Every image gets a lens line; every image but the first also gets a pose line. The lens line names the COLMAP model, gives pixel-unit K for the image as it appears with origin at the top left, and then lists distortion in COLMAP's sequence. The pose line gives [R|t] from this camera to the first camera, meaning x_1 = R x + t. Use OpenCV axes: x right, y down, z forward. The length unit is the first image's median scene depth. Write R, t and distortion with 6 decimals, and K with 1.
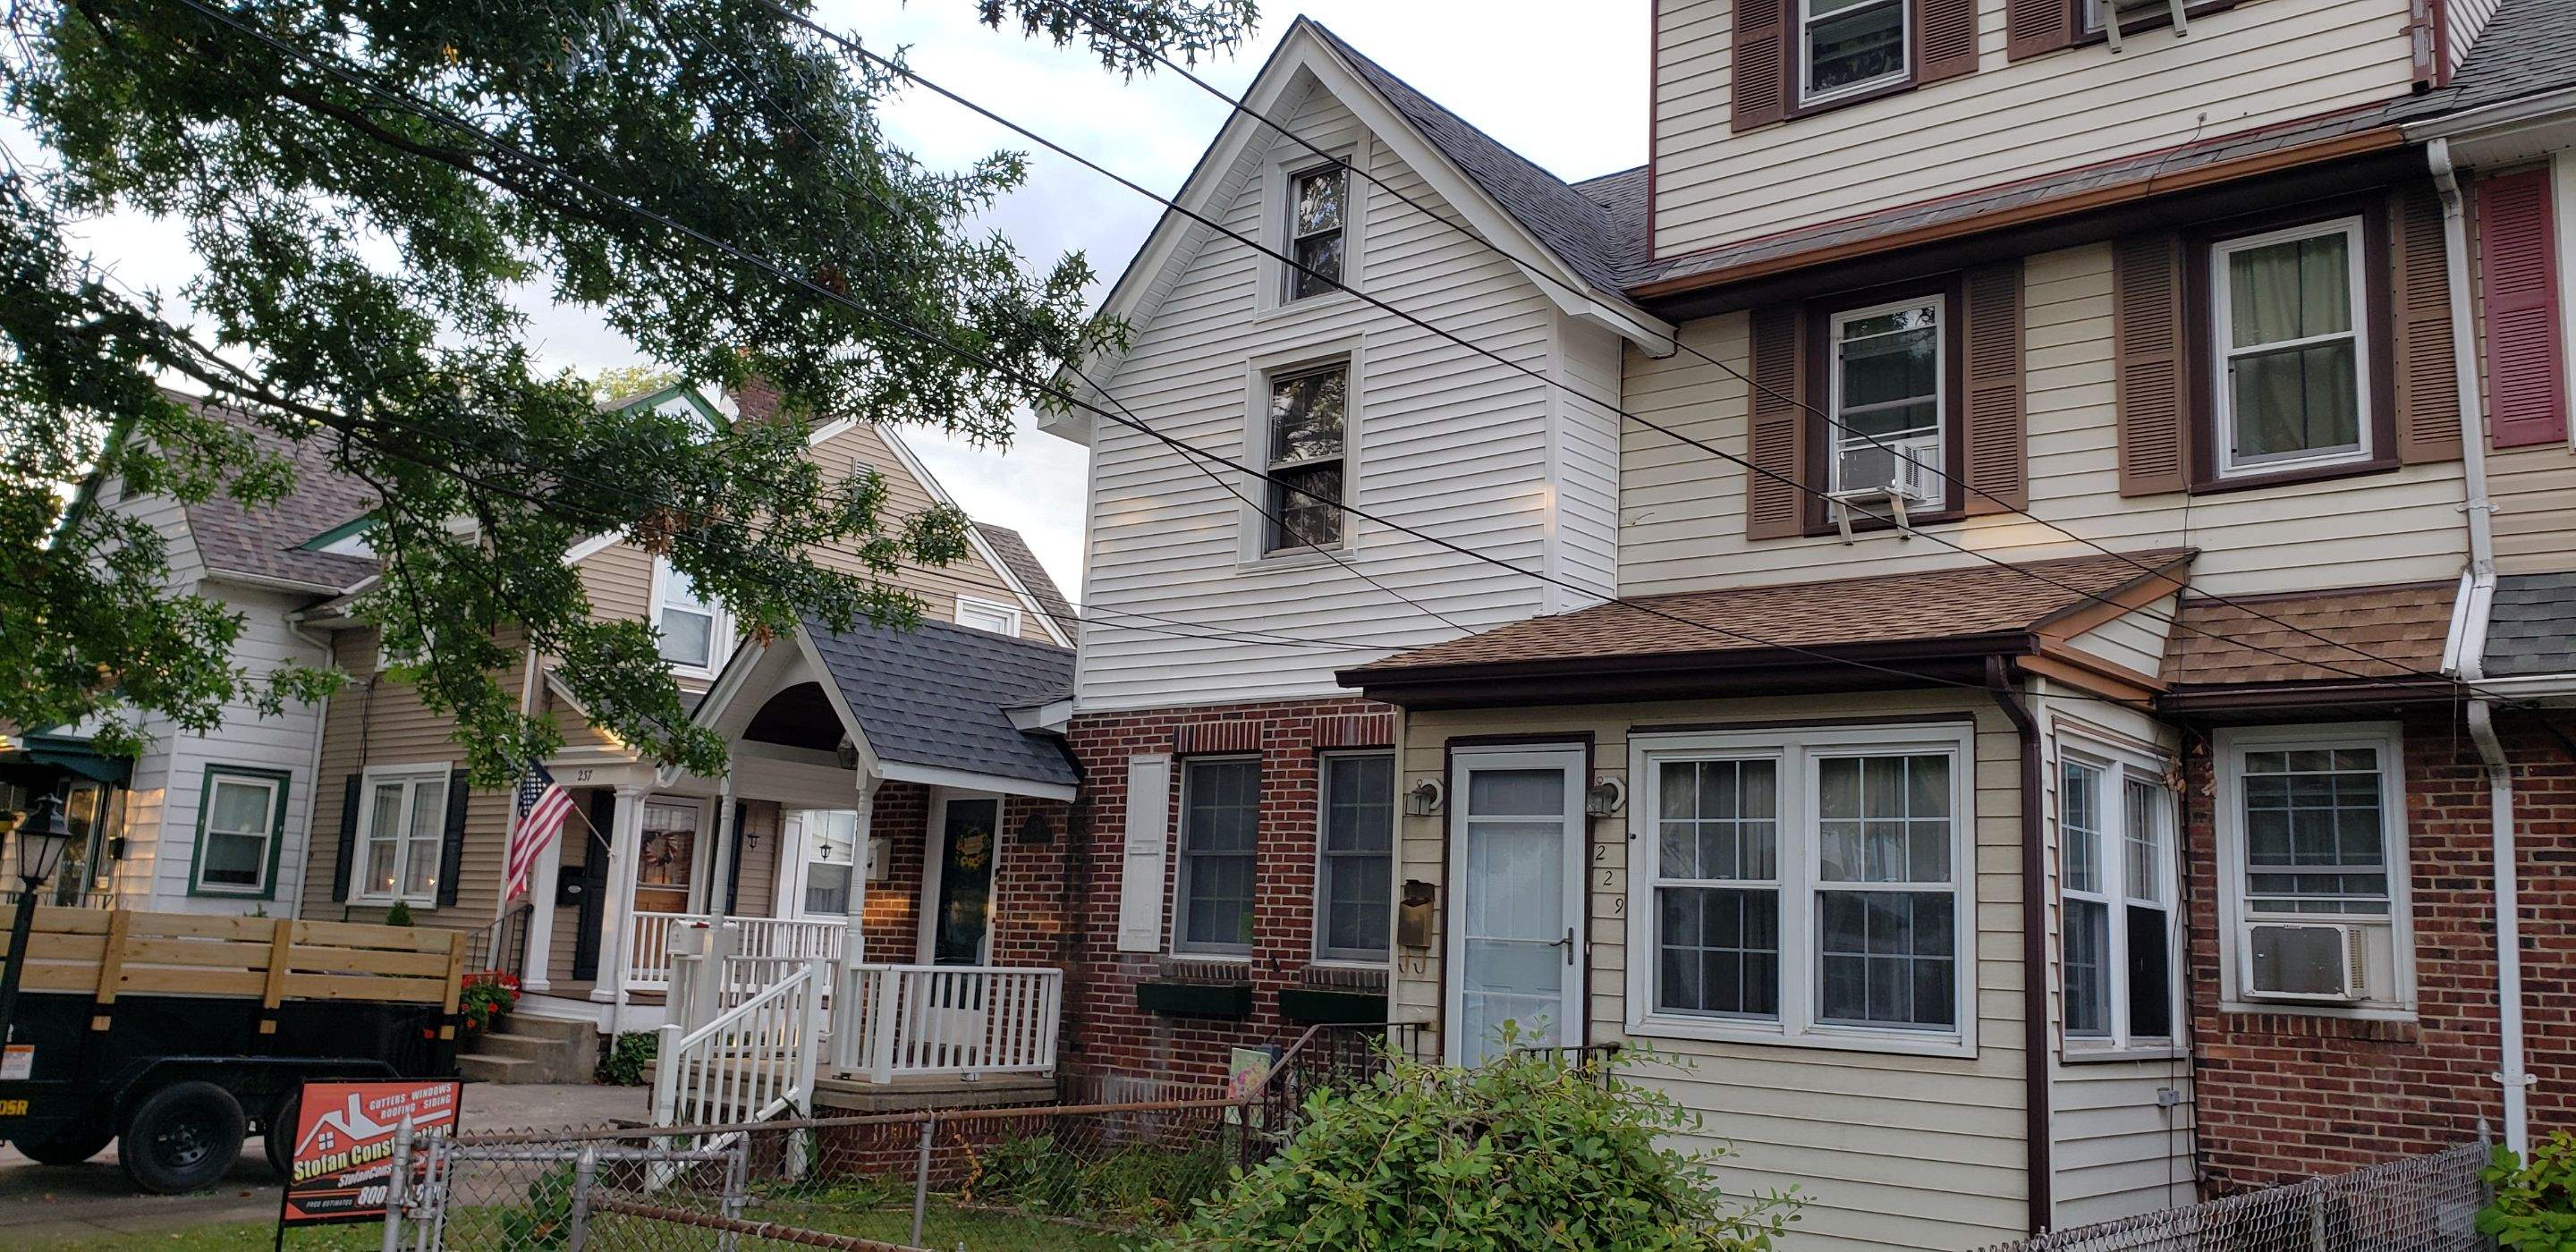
lens RADIAL K [[2025.3, 0, 1290.8], [0, 2025.3, 593.5], [0, 0, 1]] dist [0.031749, -0.026762]
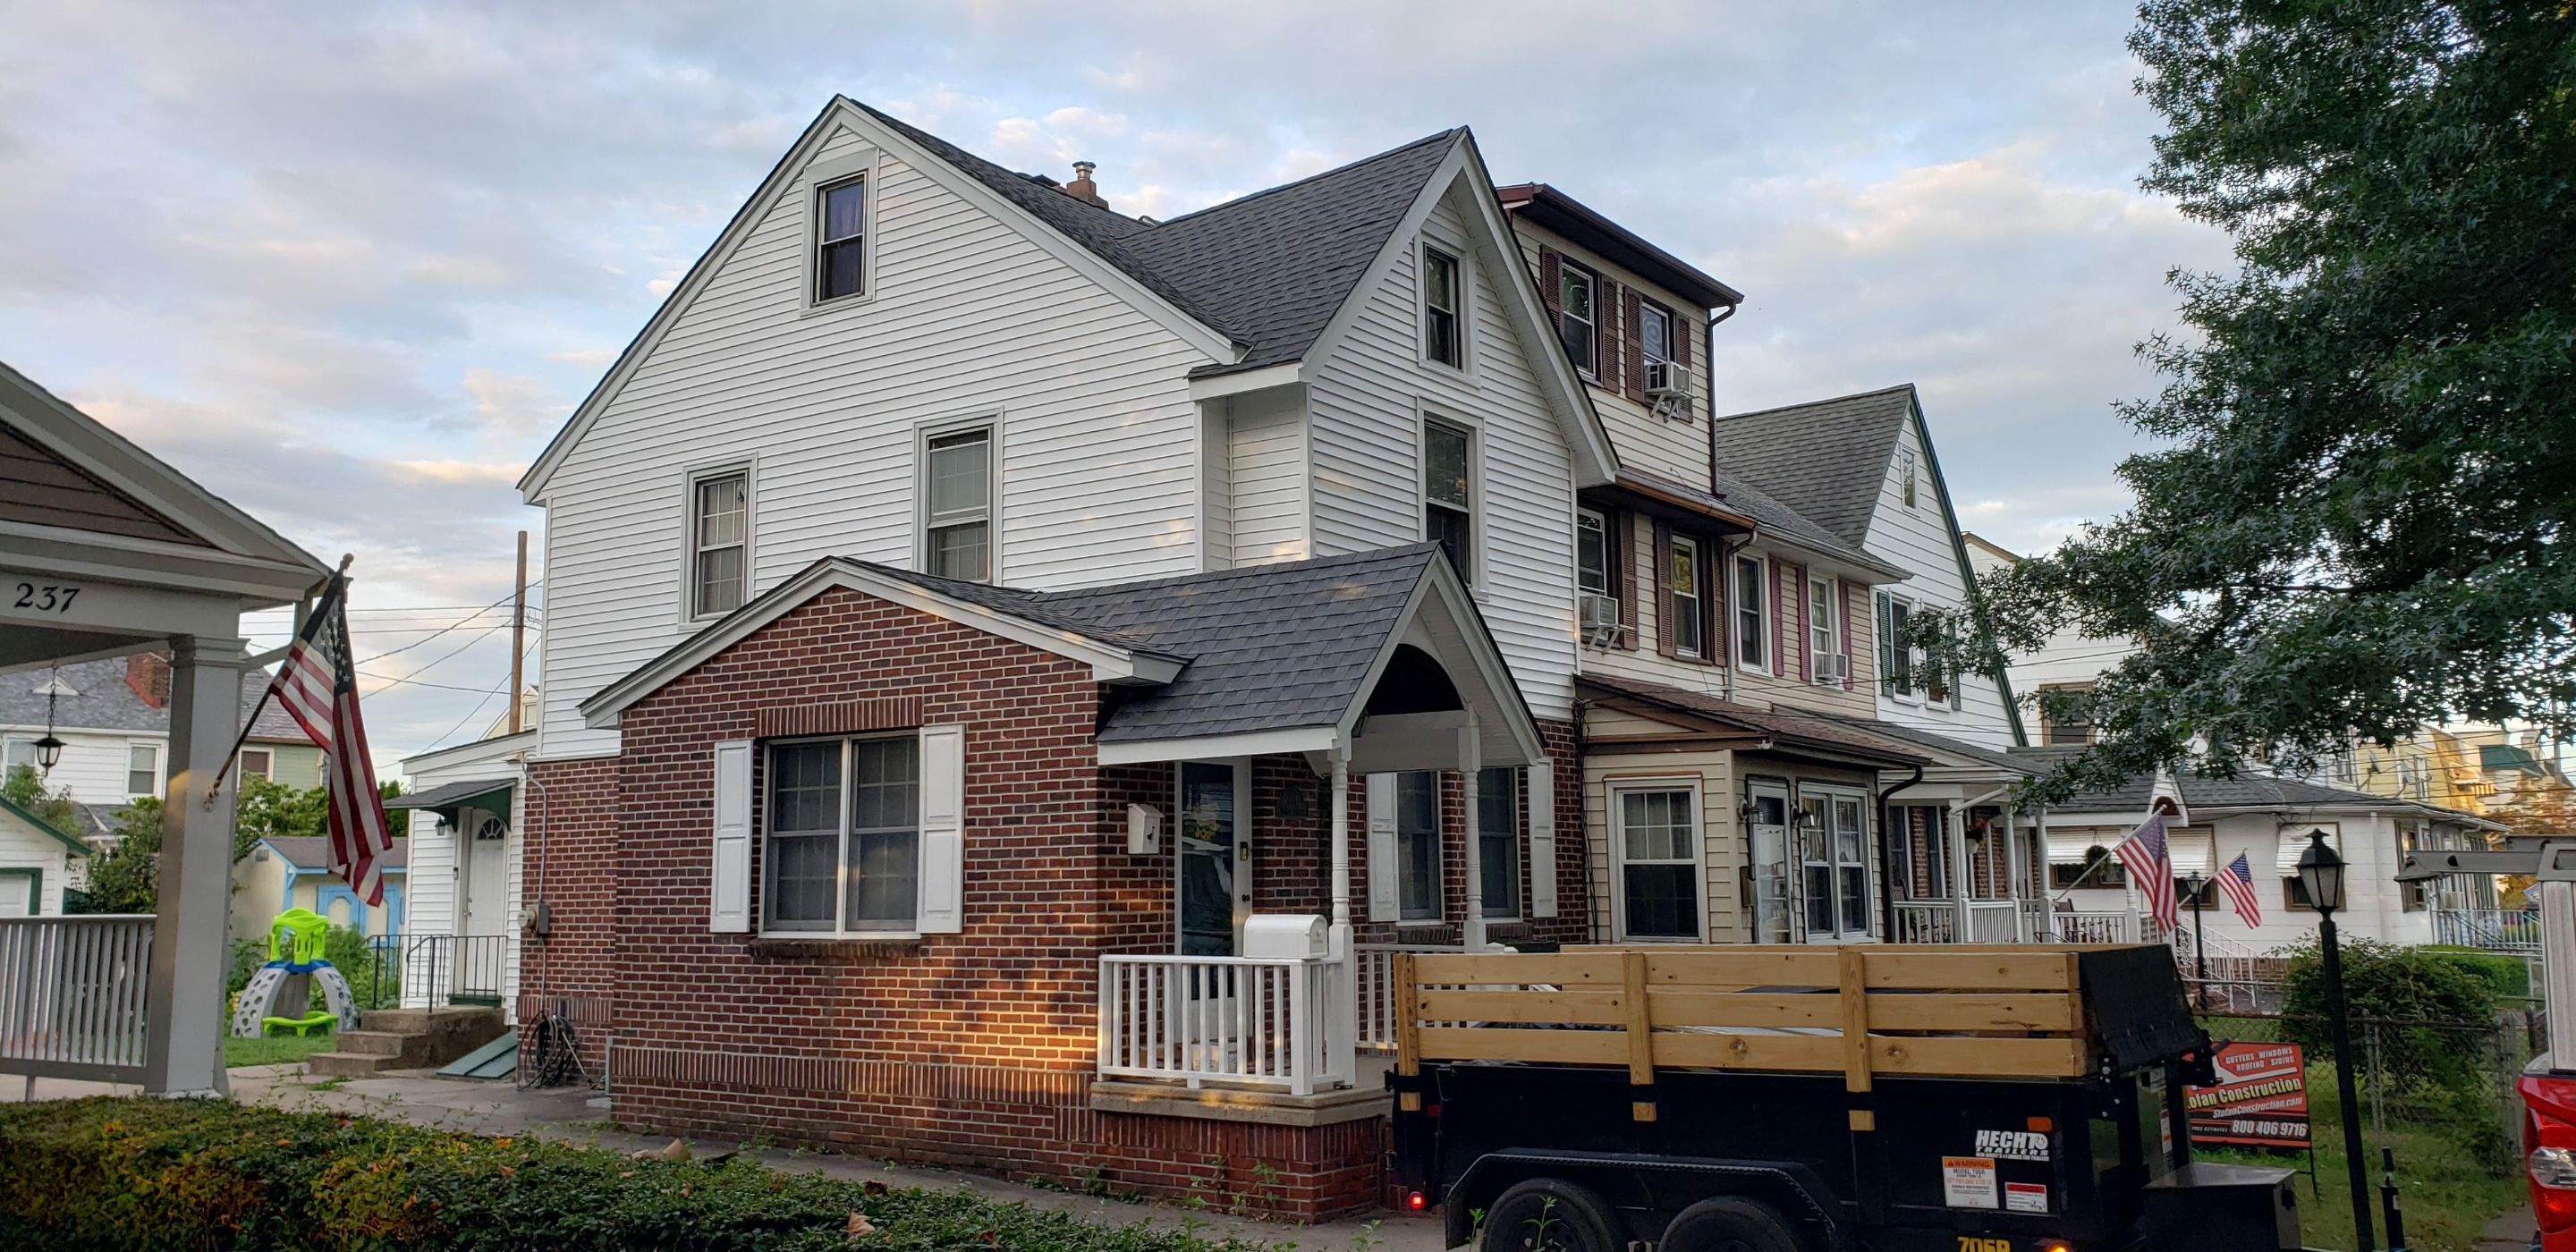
lens RADIAL K [[2034.3, 0, 1289.9], [0, 2034.3, 624.1], [0, 0, 1]] dist [0.036115, -0.043838]
pose [[-0.083691, 0.093761, 0.992071, -1.256523], [-0.164755, 0.980560, -0.106572, 0.157831], [-0.982778, -0.172367, -0.066616, 1.251911]]
